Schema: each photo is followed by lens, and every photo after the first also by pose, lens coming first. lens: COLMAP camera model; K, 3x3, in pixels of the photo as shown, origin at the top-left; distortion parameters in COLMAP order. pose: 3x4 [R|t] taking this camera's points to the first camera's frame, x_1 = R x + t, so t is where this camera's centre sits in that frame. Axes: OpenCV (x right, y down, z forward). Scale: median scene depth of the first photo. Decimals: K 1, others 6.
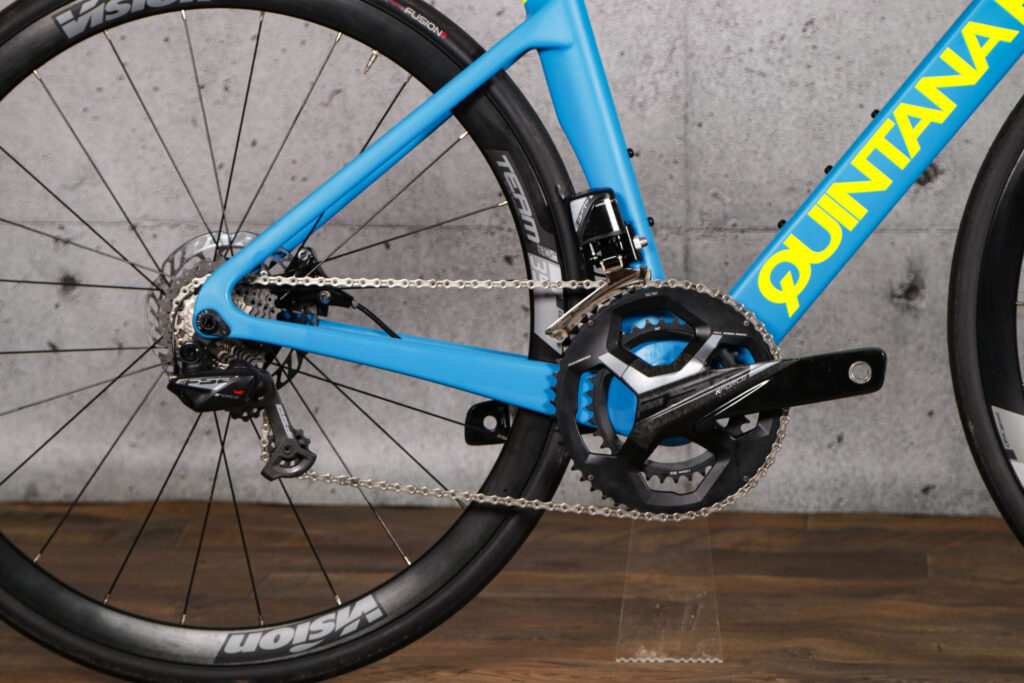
lens RADIAL K [[4554.2, 0, 512.0], [0, 4554.2, 341.5], [0, 0, 1]] dist [0.689492, 2.462544]
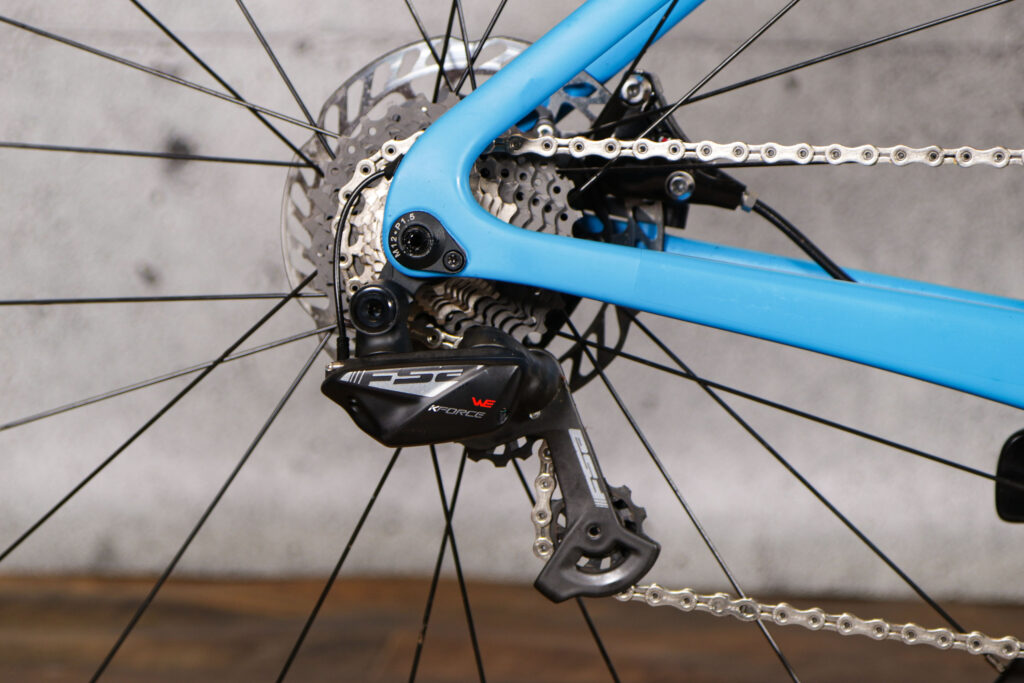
lens RADIAL K [[5696.9, 0, 512.0], [0, 5696.9, 341.5], [0, 0, 1]] dist [0.317793, 6.125098]
pose [[0.997996, 0.009954, -0.062496, -0.022883], [-0.008829, 0.999795, 0.018238, -0.004553], [0.062665, -0.017649, 0.997879, 0.450221]]
